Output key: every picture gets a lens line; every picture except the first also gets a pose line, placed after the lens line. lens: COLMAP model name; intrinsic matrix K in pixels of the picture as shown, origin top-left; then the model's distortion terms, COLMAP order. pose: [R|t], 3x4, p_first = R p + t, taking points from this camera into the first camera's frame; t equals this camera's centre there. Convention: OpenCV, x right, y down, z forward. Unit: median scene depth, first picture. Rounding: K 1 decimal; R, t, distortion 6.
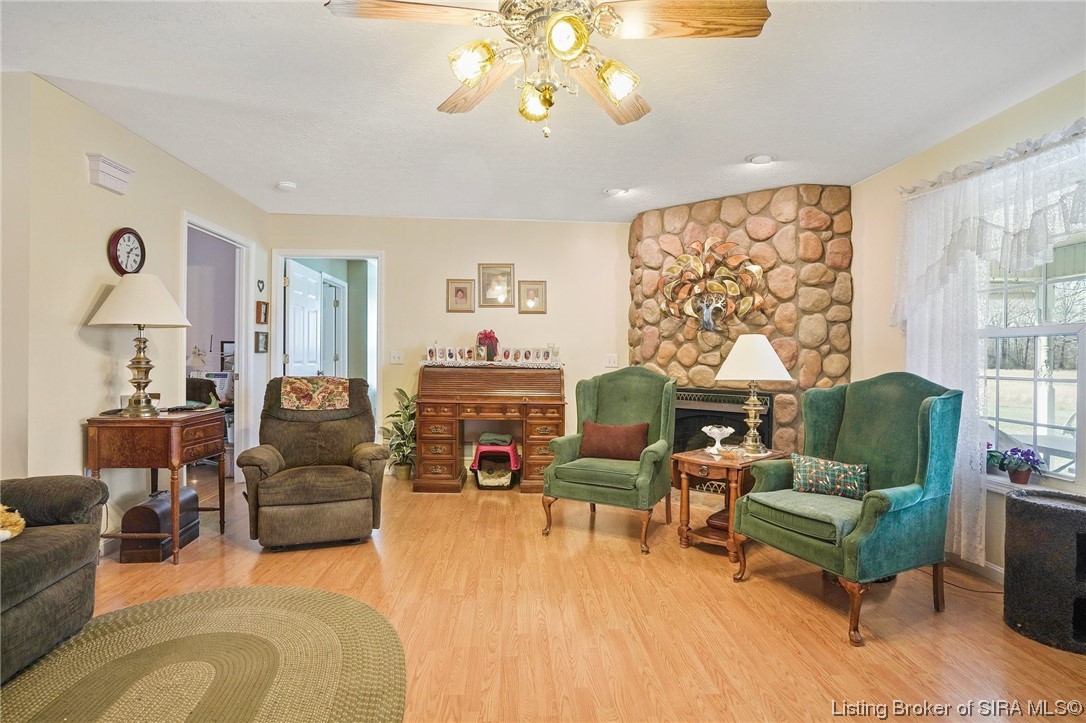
lens RADIAL K [[527.7, 0, 545.3], [0, 527.7, 362.1], [0, 0, 1]] dist [-0.031114, 0.013488]
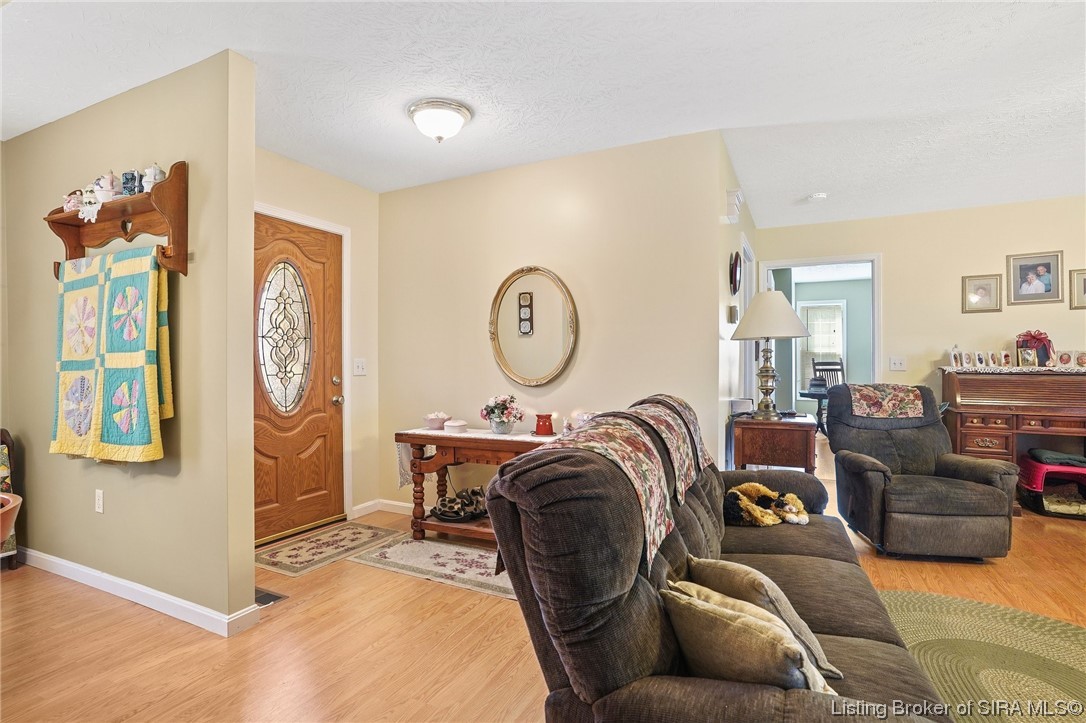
lens RADIAL K [[527.7, 0, 571.3], [0, 527.7, 367.3], [0, 0, 1]] dist [-0.031114, 0.013488]
pose [[0.876377, -0.008167, -0.481557, -0.479604], [0.007874, 0.999966, -0.002629, -0.005757], [0.481561, -0.001487, 0.876411, -0.146547]]
